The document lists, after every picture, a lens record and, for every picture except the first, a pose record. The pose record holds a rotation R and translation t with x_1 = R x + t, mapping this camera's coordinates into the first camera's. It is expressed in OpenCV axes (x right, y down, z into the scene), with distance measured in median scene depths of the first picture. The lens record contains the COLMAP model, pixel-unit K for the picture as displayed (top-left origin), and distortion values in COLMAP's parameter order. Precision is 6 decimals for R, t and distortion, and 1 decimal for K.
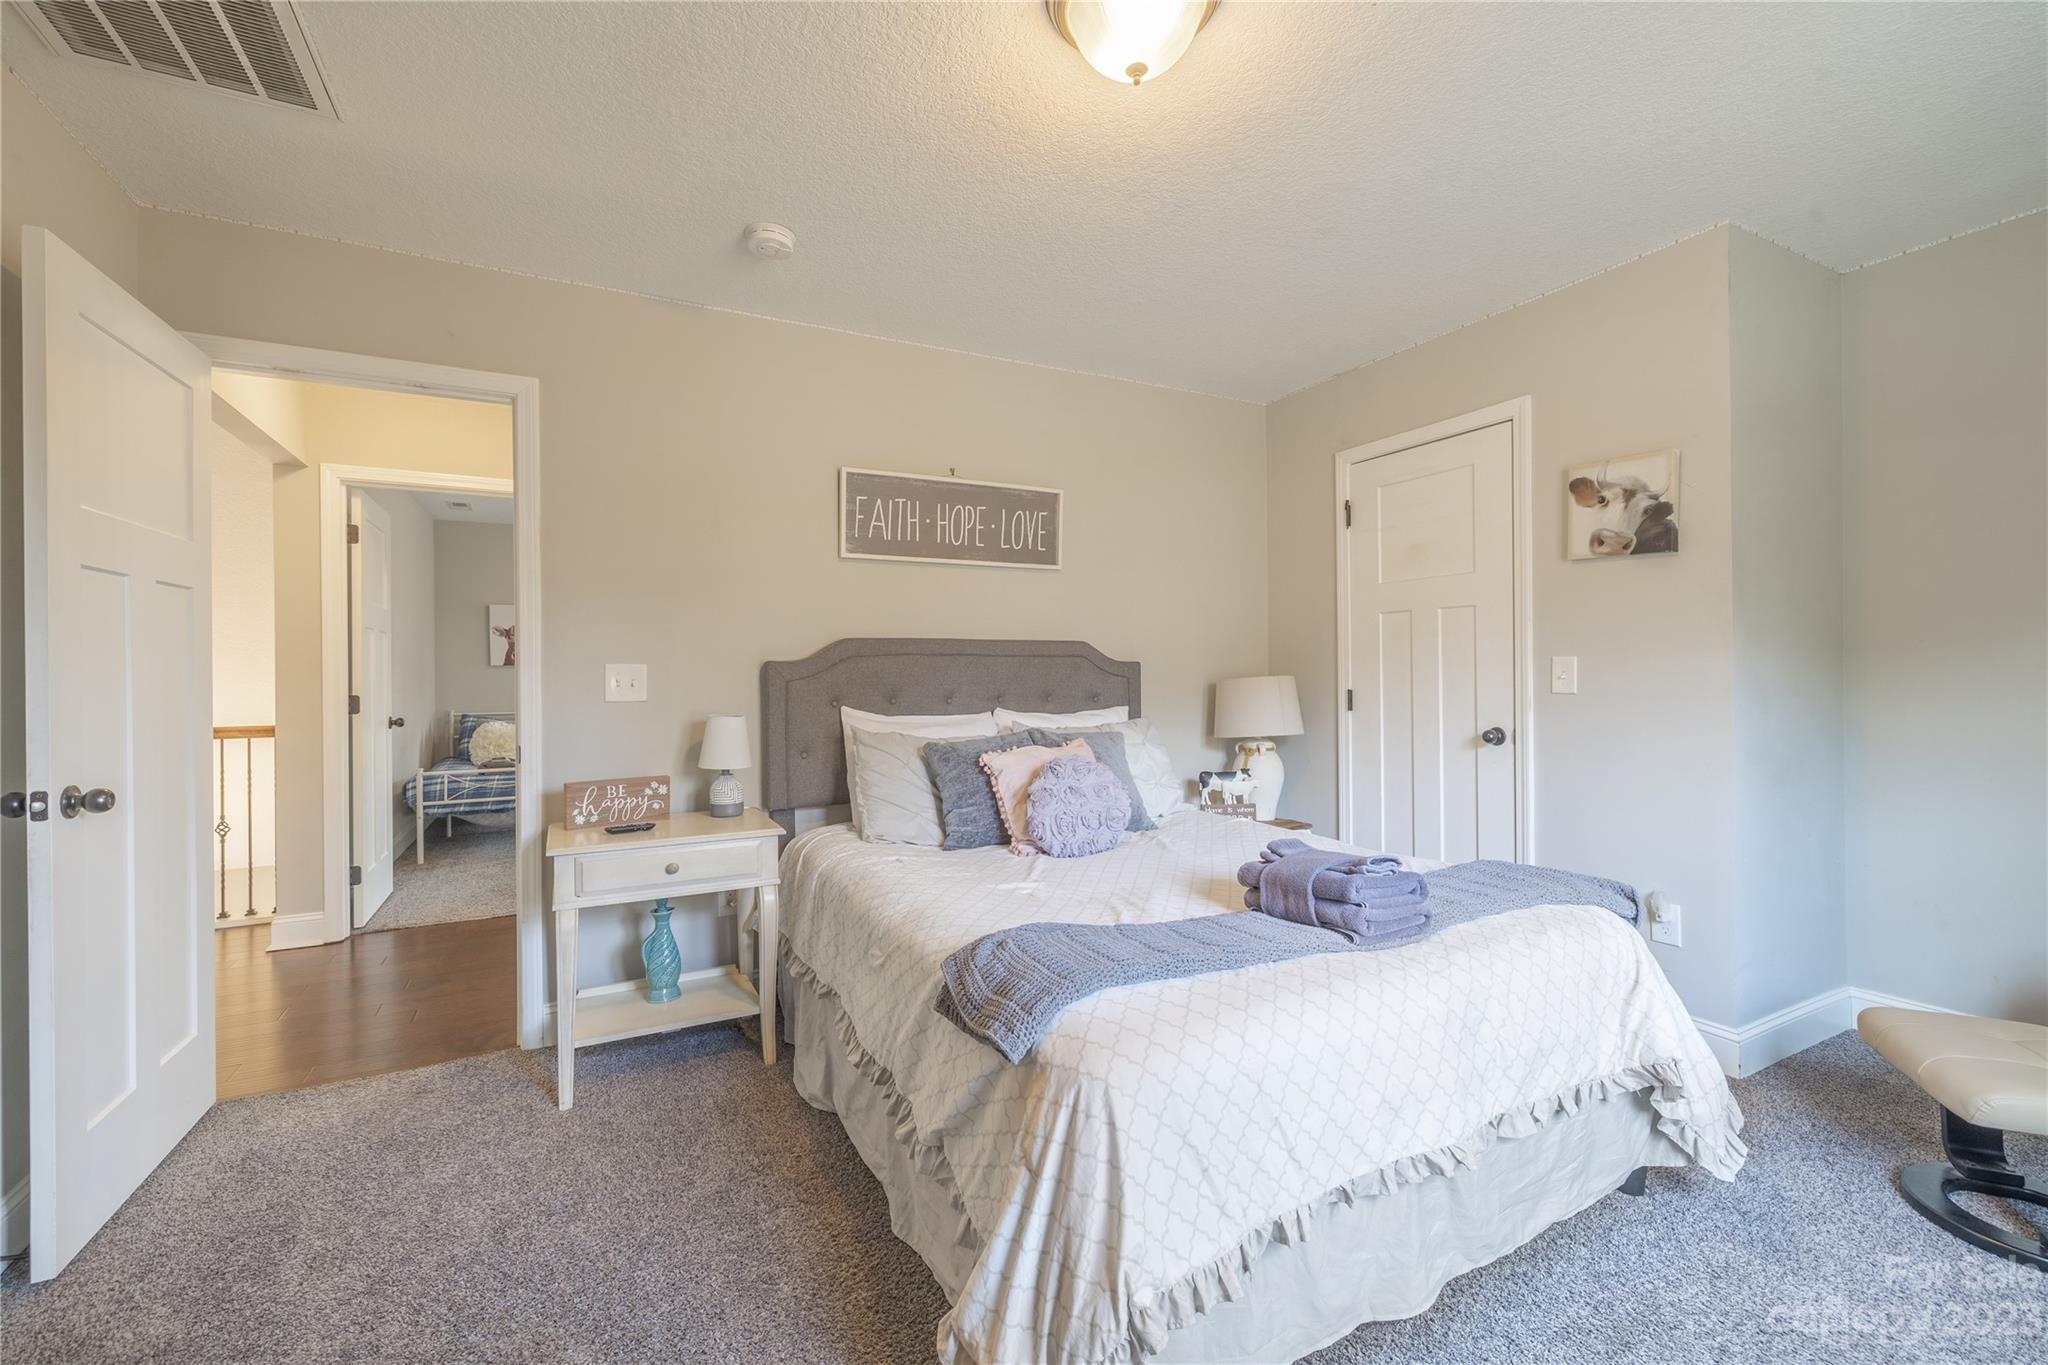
lens RADIAL K [[856.9, 0, 1022.5], [0, 856.9, 678.5], [0, 0, 1]] dist [-0.004014, 0.000198]
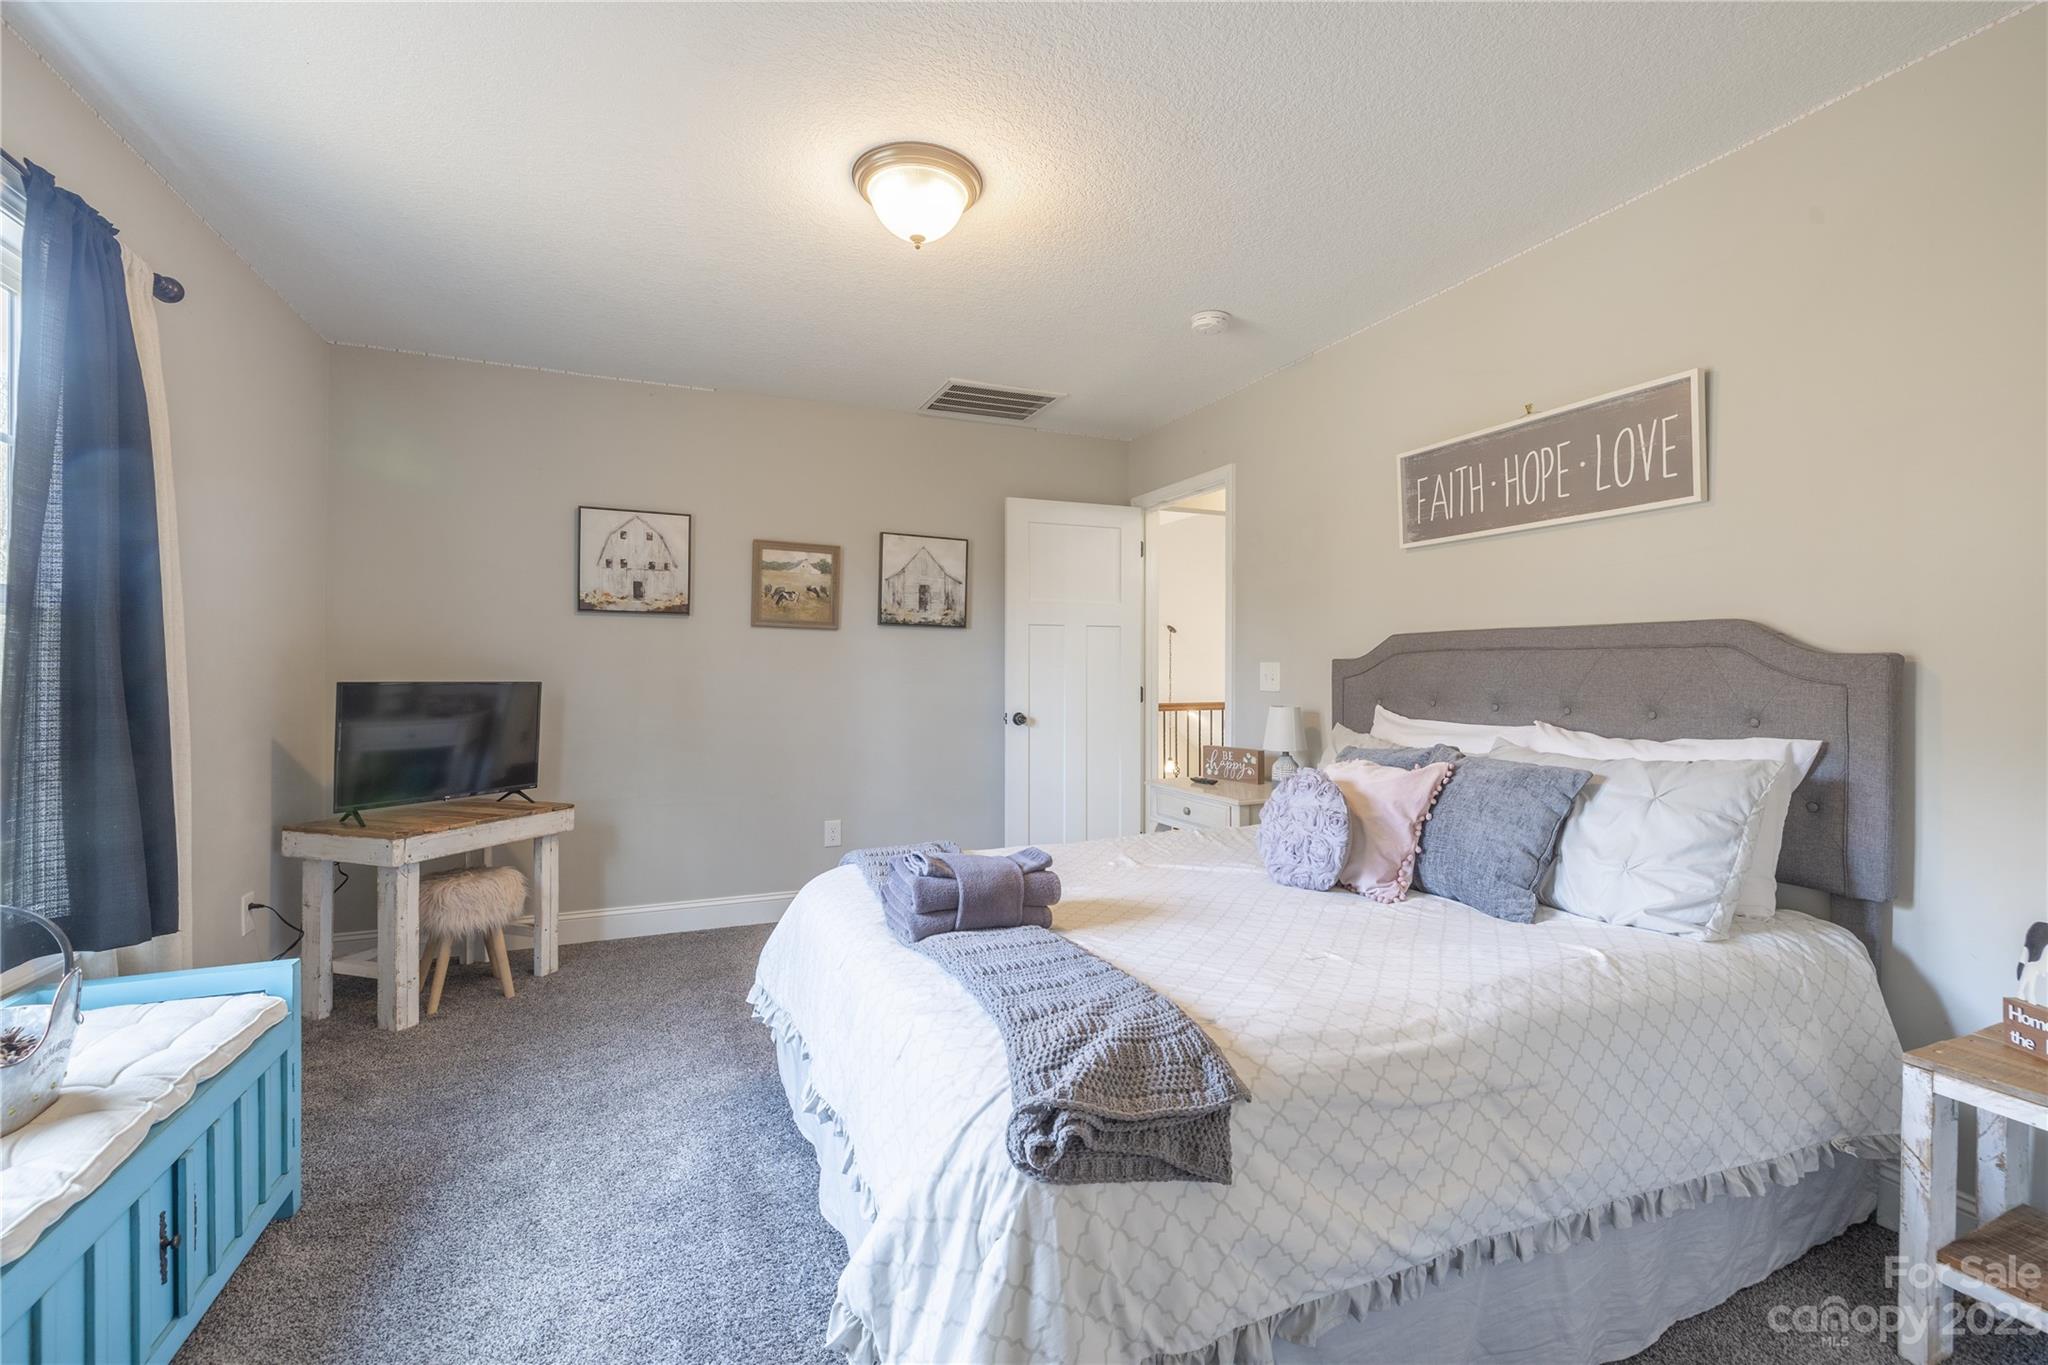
lens RADIAL K [[856.9, 0, 1016.7], [0, 856.9, 674.8], [0, 0, 1]] dist [-0.004014, 0.000198]
pose [[-0.080761, 0.015797, -0.996608, 0.742774], [-0.004812, 0.999857, 0.016238, -0.014889], [0.996722, 0.006107, -0.080673, 0.627544]]
